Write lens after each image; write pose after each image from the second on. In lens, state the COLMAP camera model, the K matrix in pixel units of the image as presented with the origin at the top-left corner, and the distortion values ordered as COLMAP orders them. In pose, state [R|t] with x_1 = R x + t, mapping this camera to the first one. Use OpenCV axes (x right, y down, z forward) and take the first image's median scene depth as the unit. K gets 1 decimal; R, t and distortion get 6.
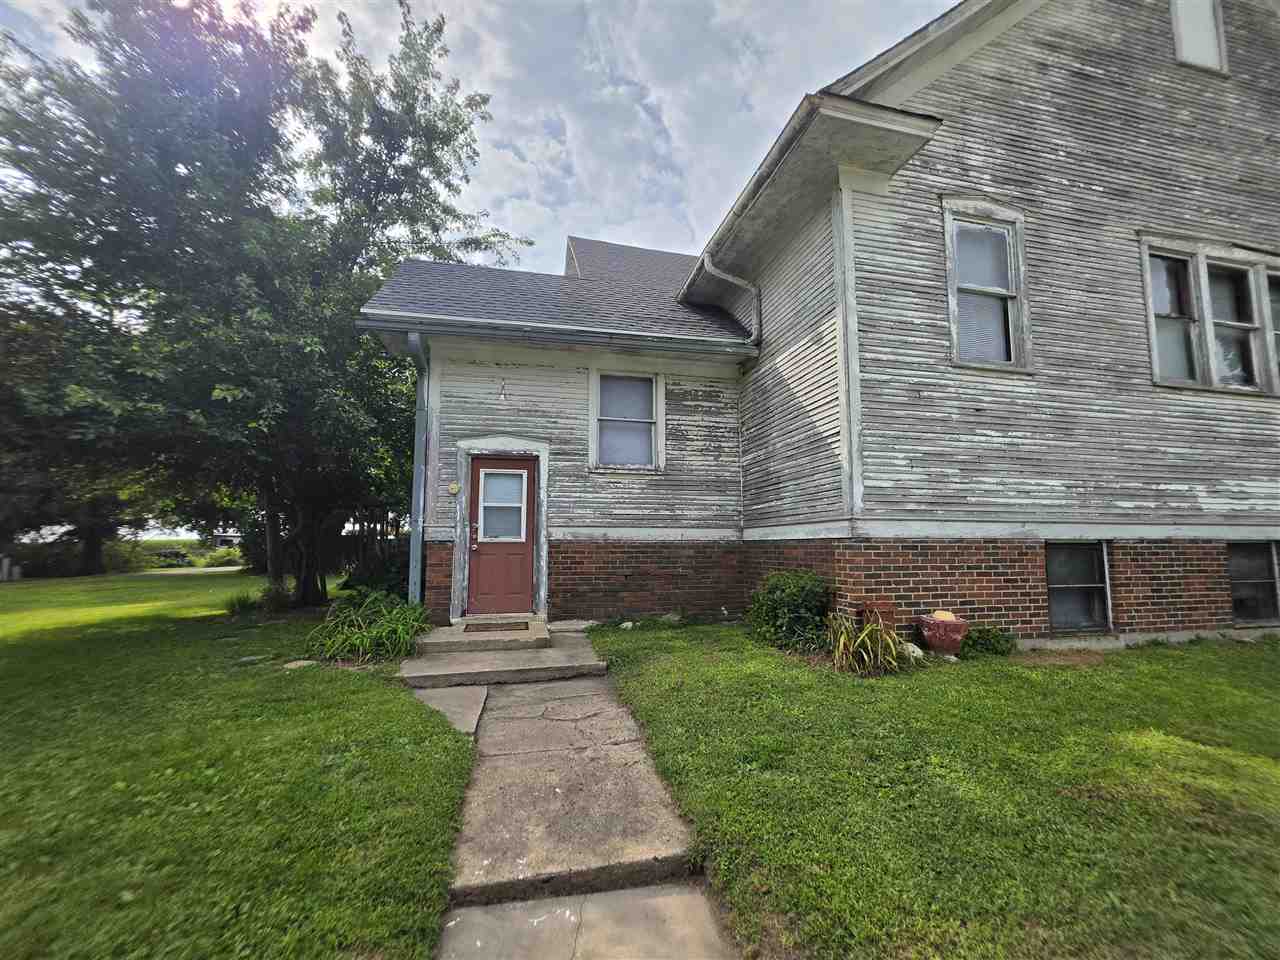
lens RADIAL K [[559.7, 0, 640.0], [0, 559.7, 480.0], [0, 0, 1]] dist [-0.005111, -0.000442]
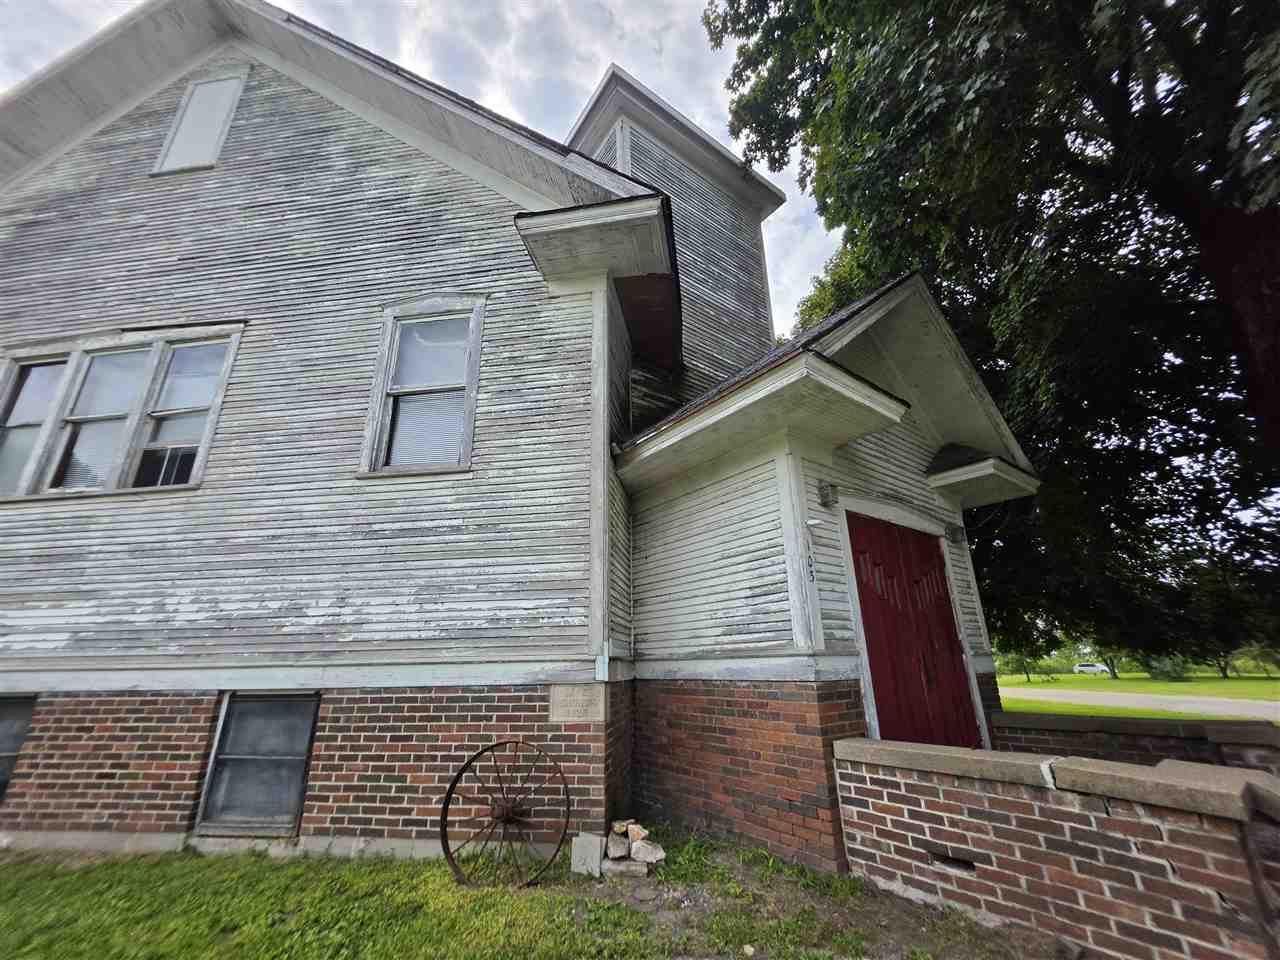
lens RADIAL K [[559.7, 0, 640.0], [0, 559.7, 480.0], [0, 0, 1]] dist [-0.005111, -0.000442]
pose [[0.922608, -0.147035, -0.356617, 1.982044], [0.055146, 0.965282, -0.255323, 0.064603], [0.381777, 0.215897, 0.898685, 0.549817]]
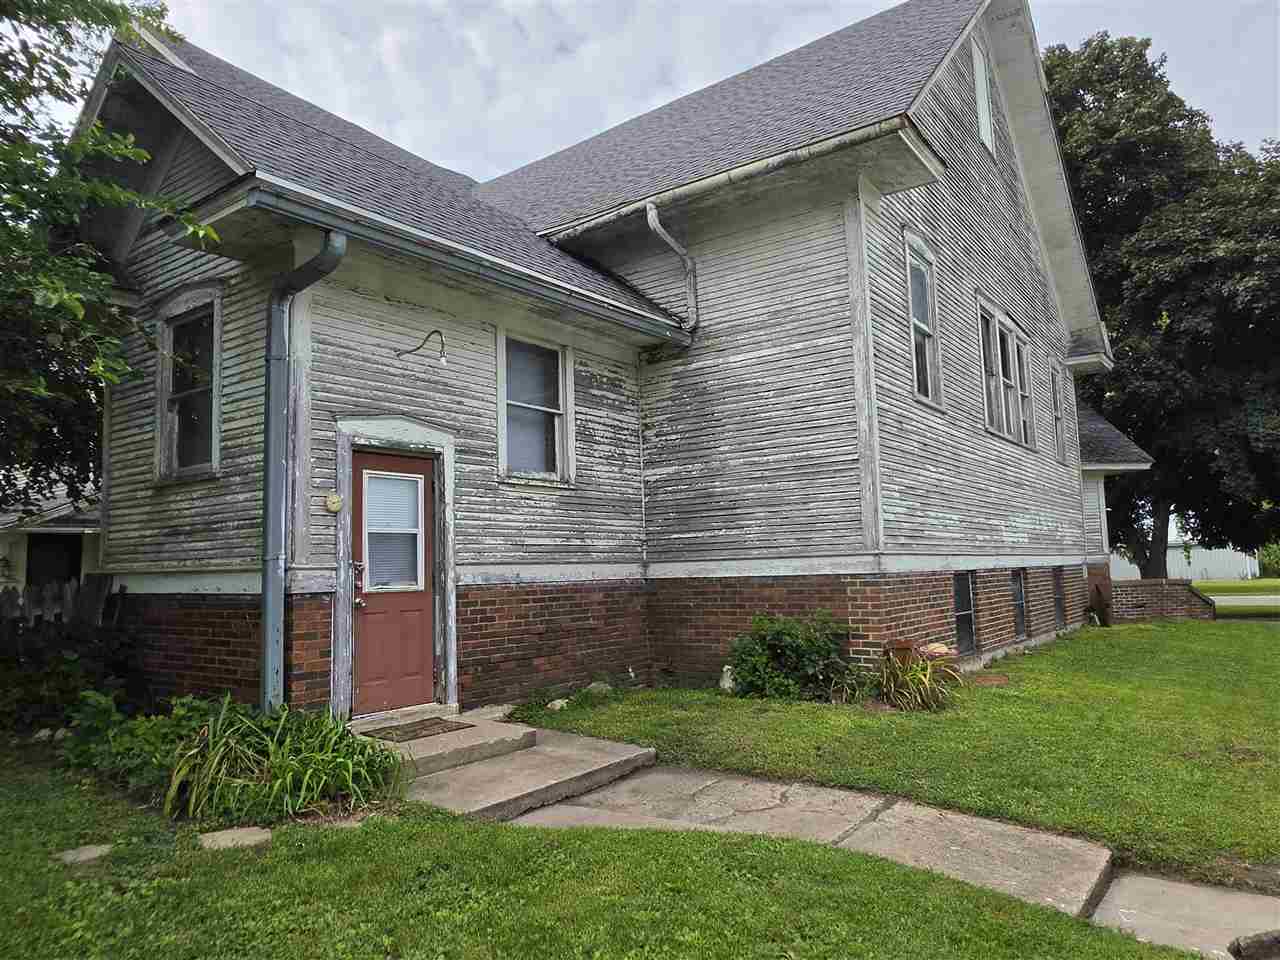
lens RADIAL K [[894.3, 0, 639.3], [0, 894.3, 455.3], [0, 0, 1]] dist [-0.004598, -0.001180]
pose [[0.754541, 0.063839, 0.653141, -0.684490], [-0.049834, 0.997957, -0.039971, -0.011879], [-0.654358, -0.002389, 0.756181, 0.085667]]
